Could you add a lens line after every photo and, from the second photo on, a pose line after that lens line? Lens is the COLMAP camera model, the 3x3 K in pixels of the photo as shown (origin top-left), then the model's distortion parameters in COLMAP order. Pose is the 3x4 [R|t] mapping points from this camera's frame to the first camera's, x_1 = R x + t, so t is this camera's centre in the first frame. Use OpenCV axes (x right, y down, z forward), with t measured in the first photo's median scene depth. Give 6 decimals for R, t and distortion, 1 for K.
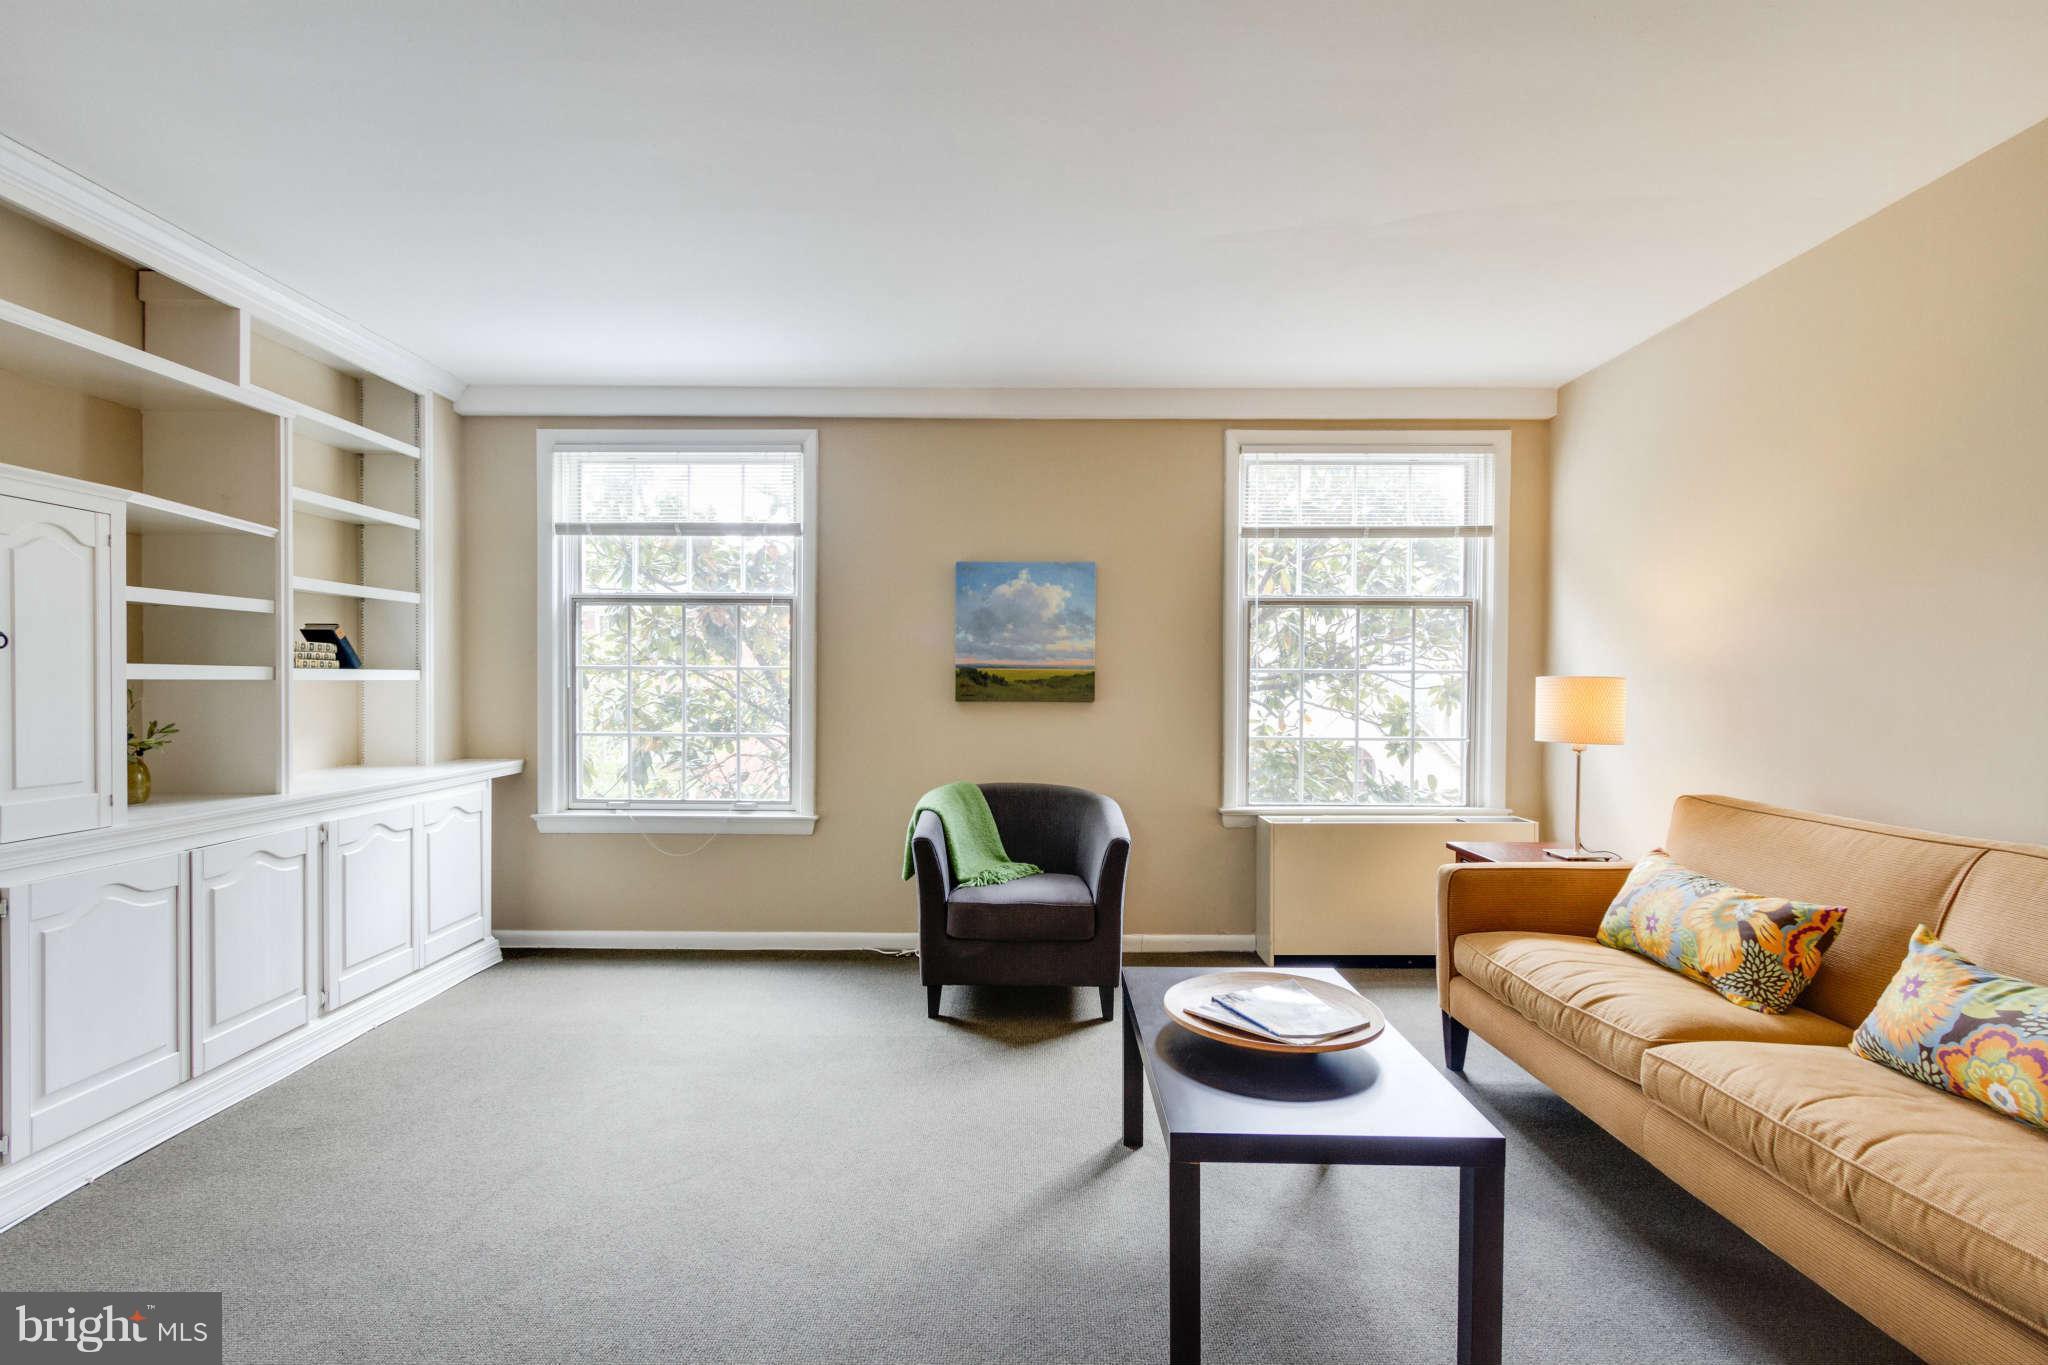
lens RADIAL K [[942.5, 0, 1024.0], [0, 942.5, 682.5], [0, 0, 1]] dist [0.001856, -0.000205]
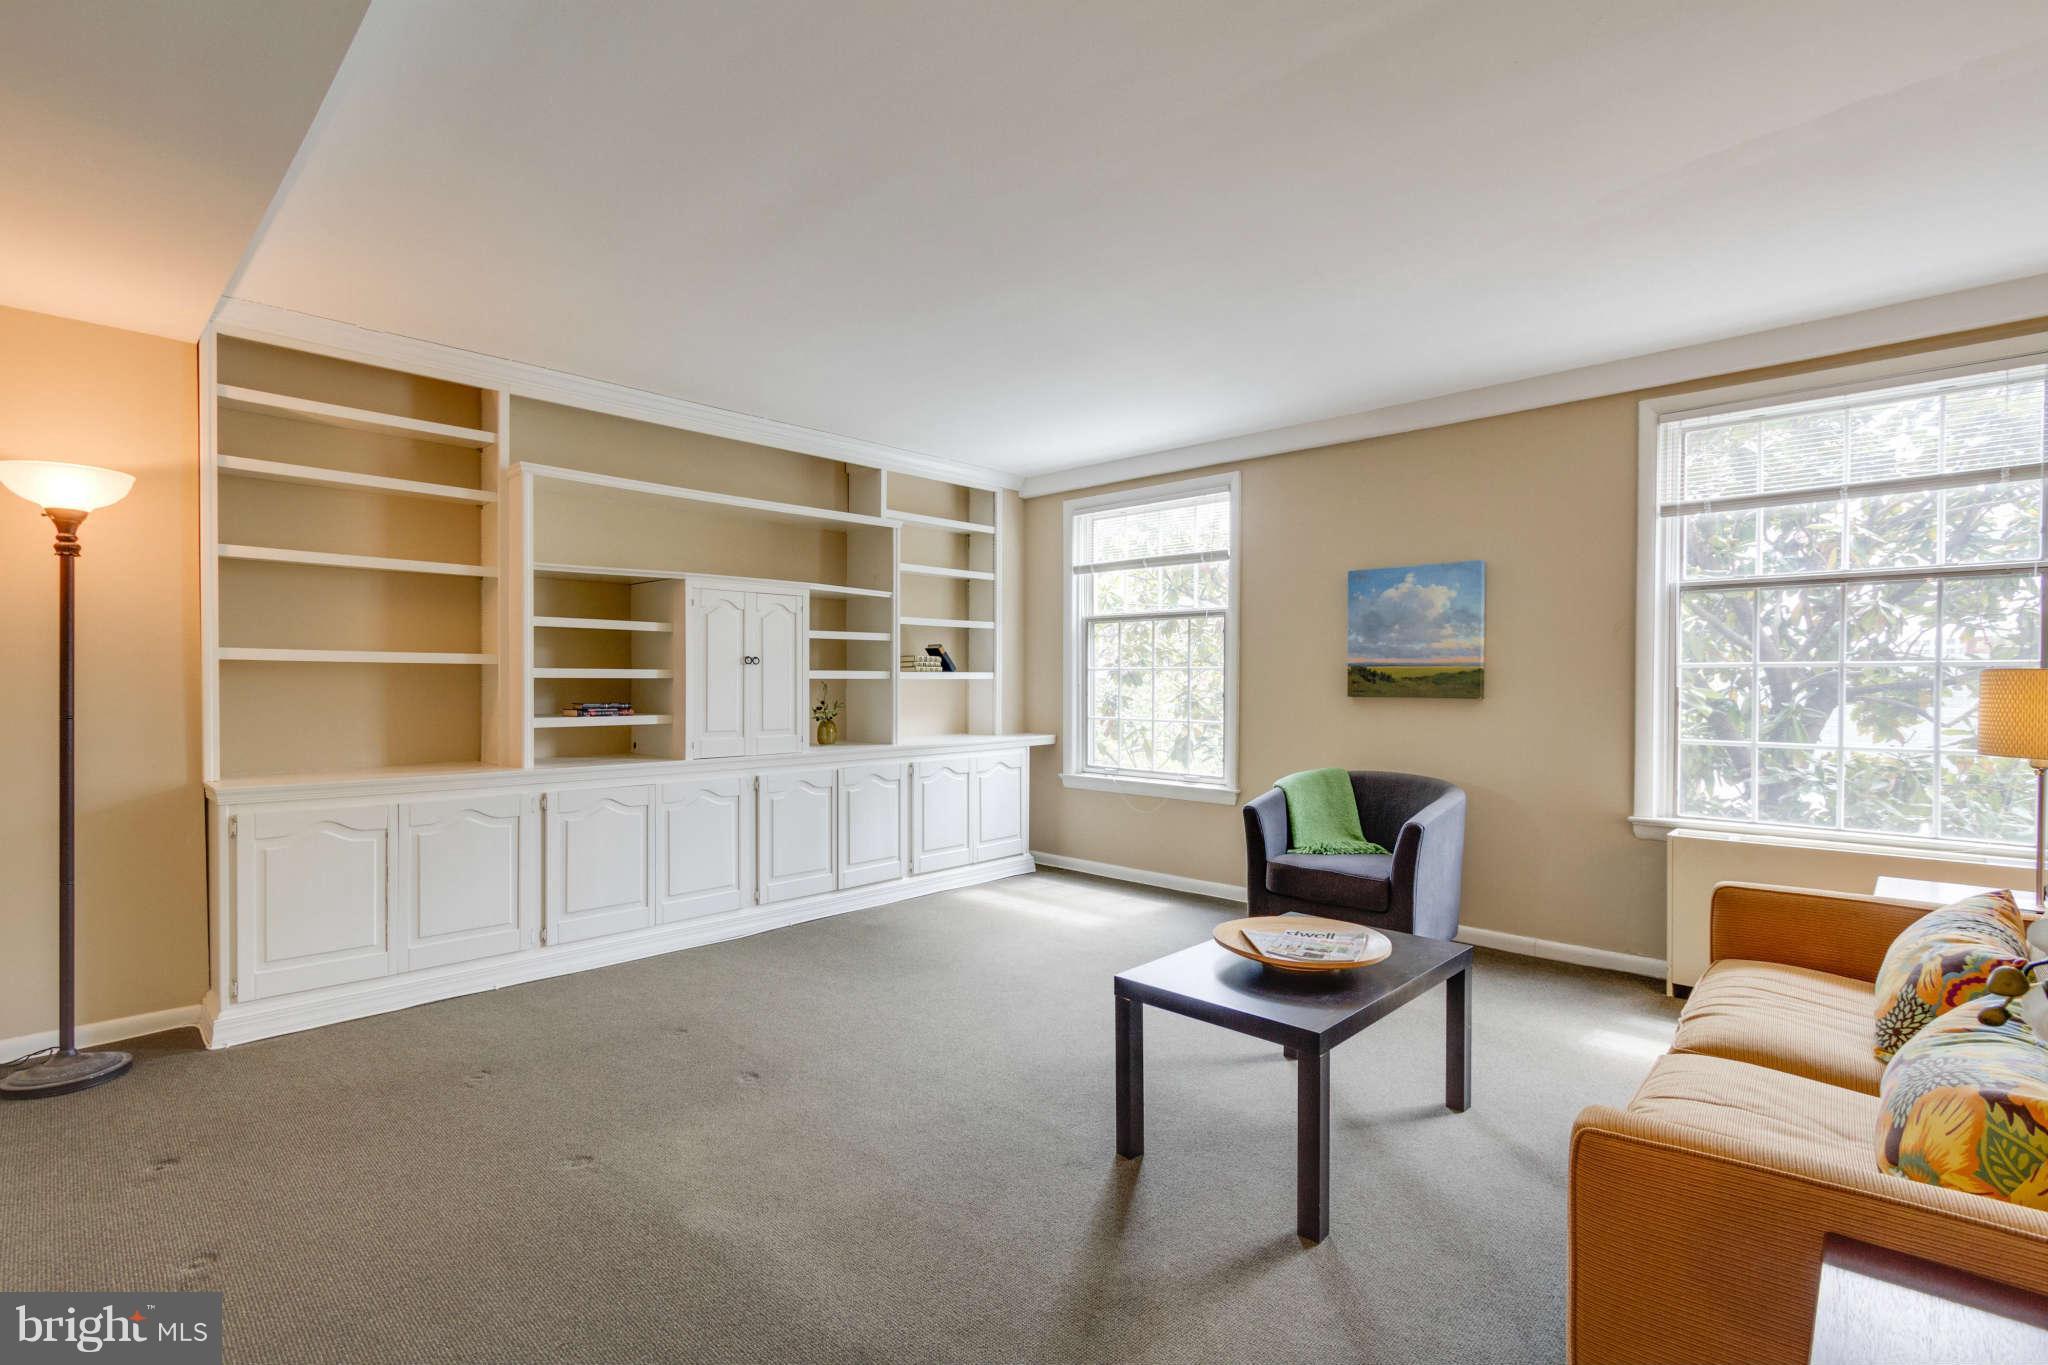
lens RADIAL K [[946.6, 0, 1012.4], [0, 946.6, 681.9], [0, 0, 1]] dist [0.001160, -0.001309]
pose [[0.723805, -0.001237, -0.690003, 0.429482], [0.000762, 0.999999, -0.000994, 0.003561], [0.690004, 0.000194, 0.723806, -0.083324]]
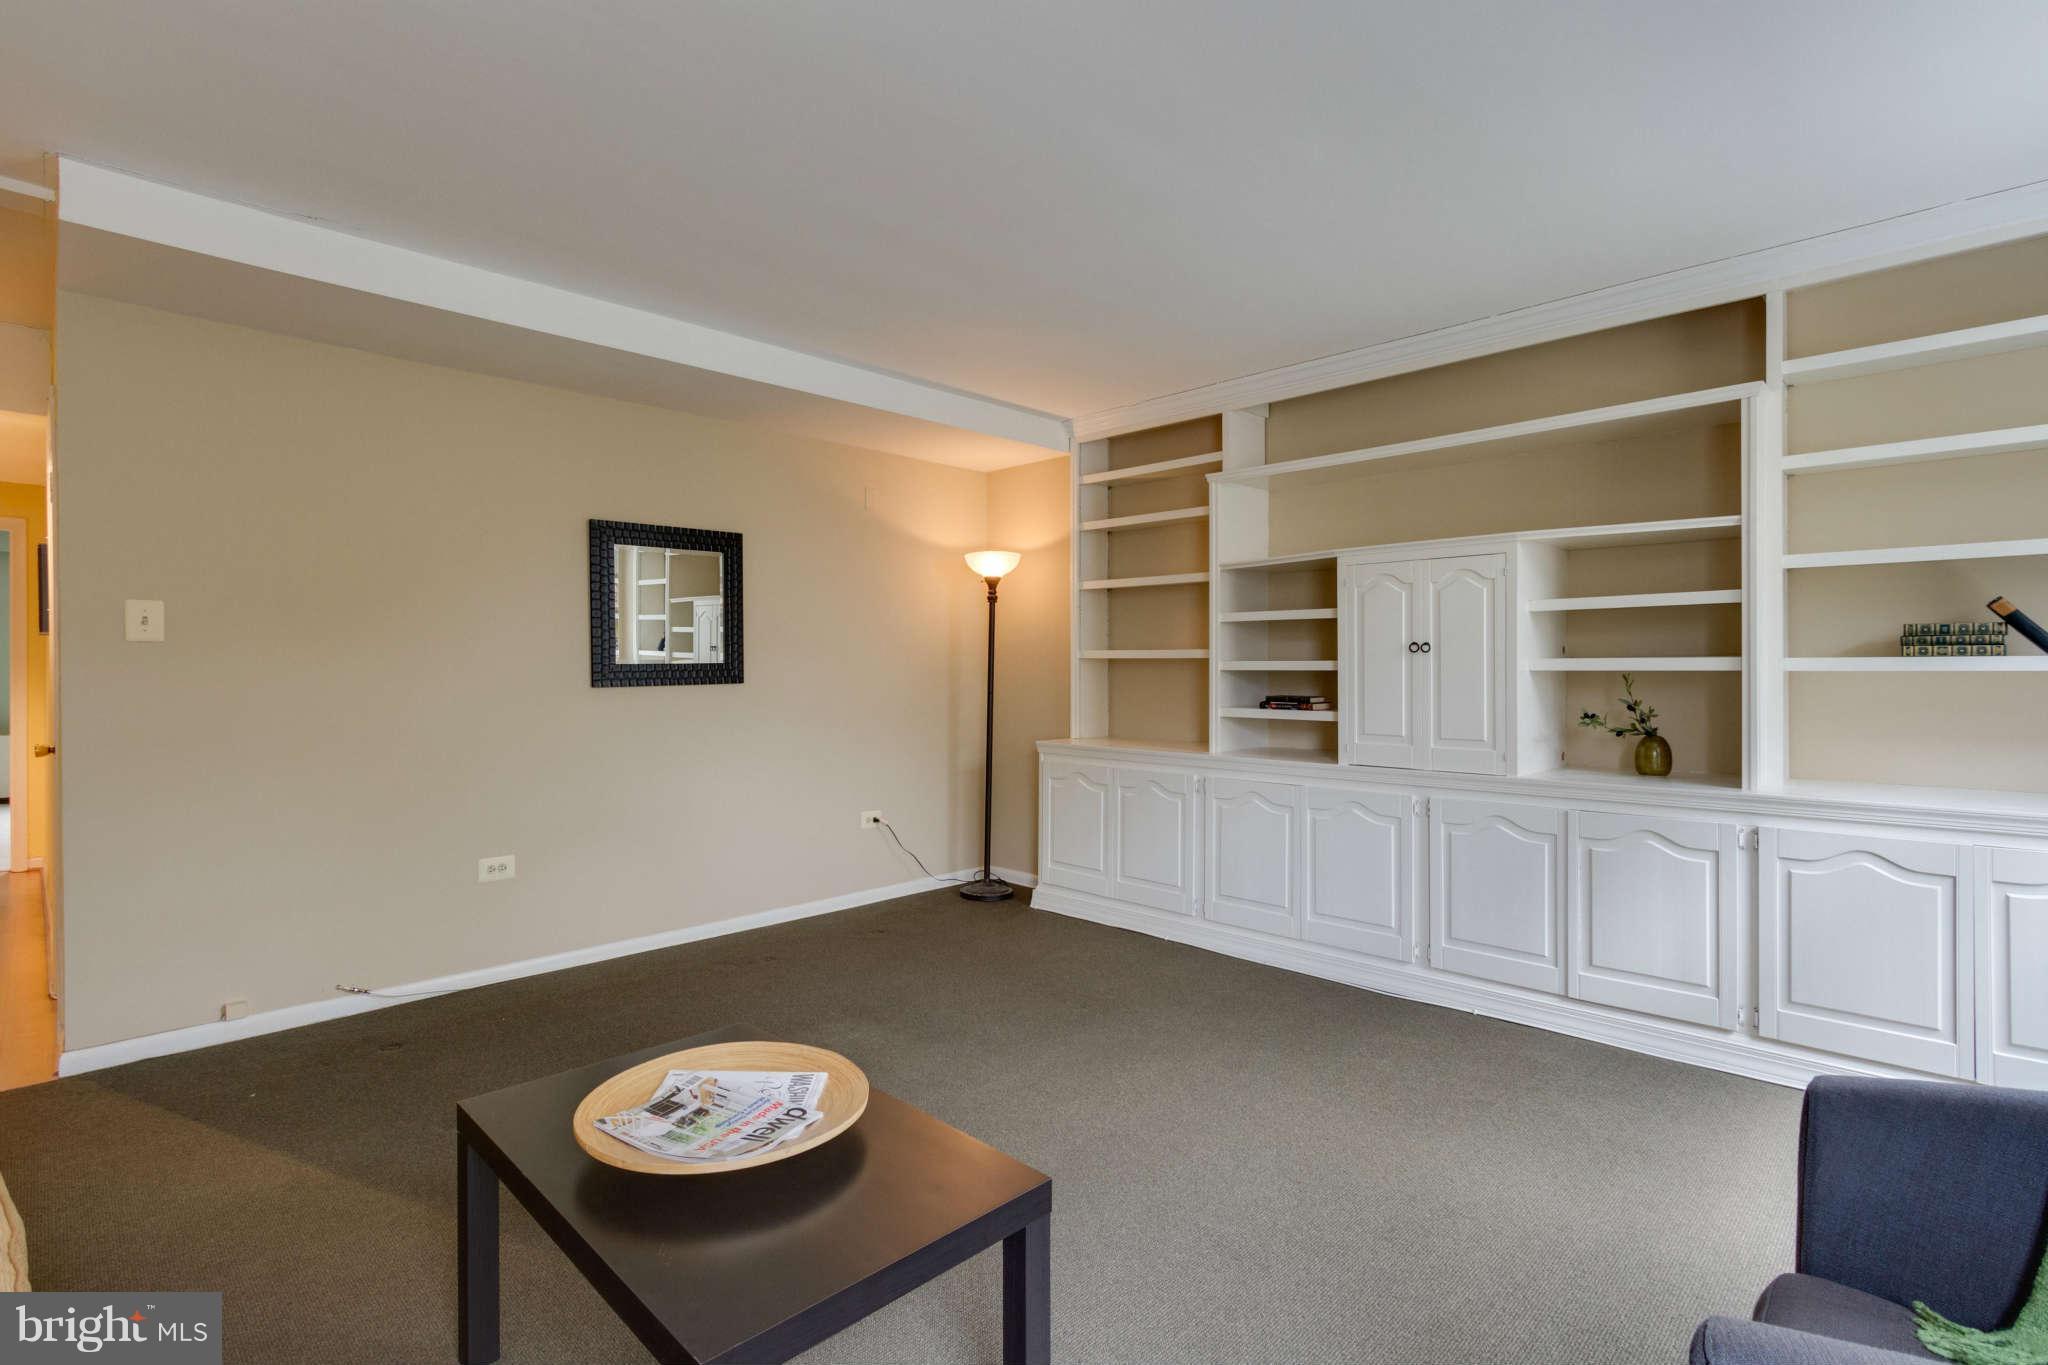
lens RADIAL K [[991.0, 0, 1018.3], [0, 991.0, 645.9], [0, 0, 1]] dist [0.000846, -0.000074]
pose [[-0.707692, -0.014047, -0.706382, 0.340439], [0.000785, 0.999786, -0.020668, -0.005837], [0.706521, -0.015181, -0.707529, 0.891595]]
